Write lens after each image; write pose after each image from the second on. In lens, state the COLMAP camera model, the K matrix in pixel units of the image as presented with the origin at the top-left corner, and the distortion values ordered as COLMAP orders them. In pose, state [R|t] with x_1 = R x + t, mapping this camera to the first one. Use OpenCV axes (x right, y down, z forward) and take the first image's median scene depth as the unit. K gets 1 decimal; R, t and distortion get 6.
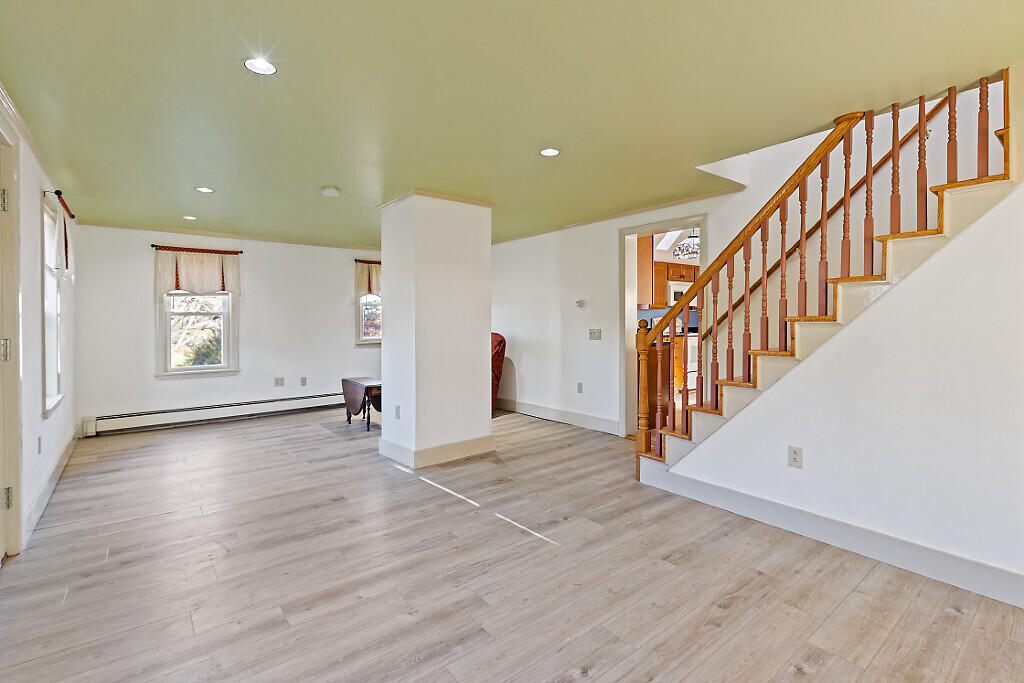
lens RADIAL K [[470.6, 0, 516.7], [0, 470.6, 331.3], [0, 0, 1]] dist [-0.000234, -0.001756]
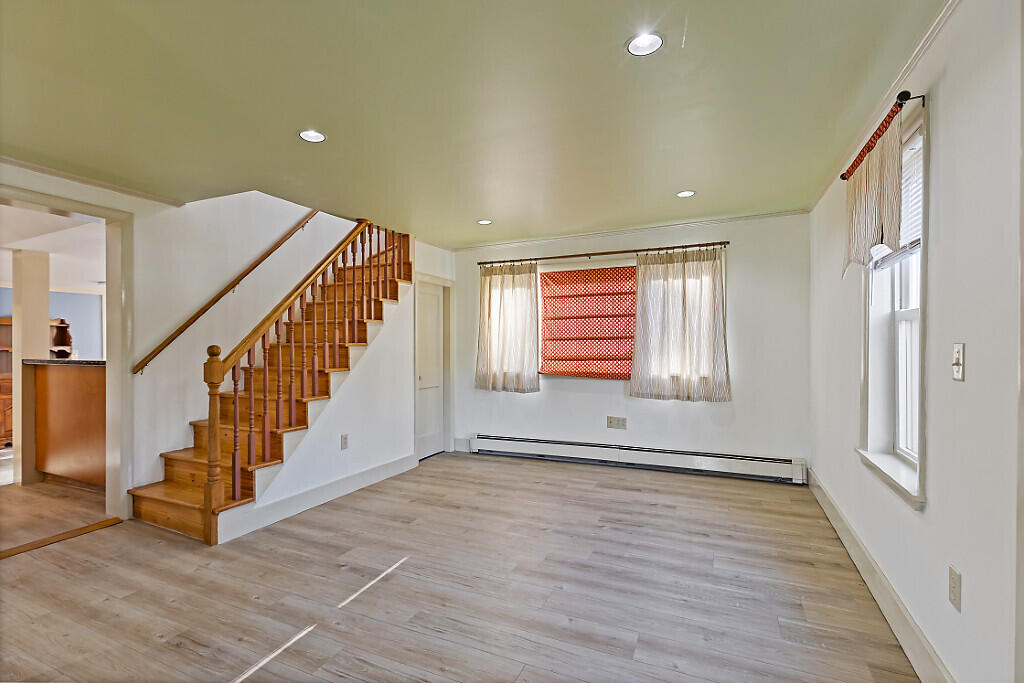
lens RADIAL K [[470.6, 0, 503.3], [0, 470.6, 345.0], [0, 0, 1]] dist [-0.000234, -0.001756]
pose [[-0.441369, 0.004796, 0.897313, -0.874188], [0.029477, 0.999524, 0.009157, -0.020487], [-0.896841, 0.030492, -0.441300, 1.162538]]
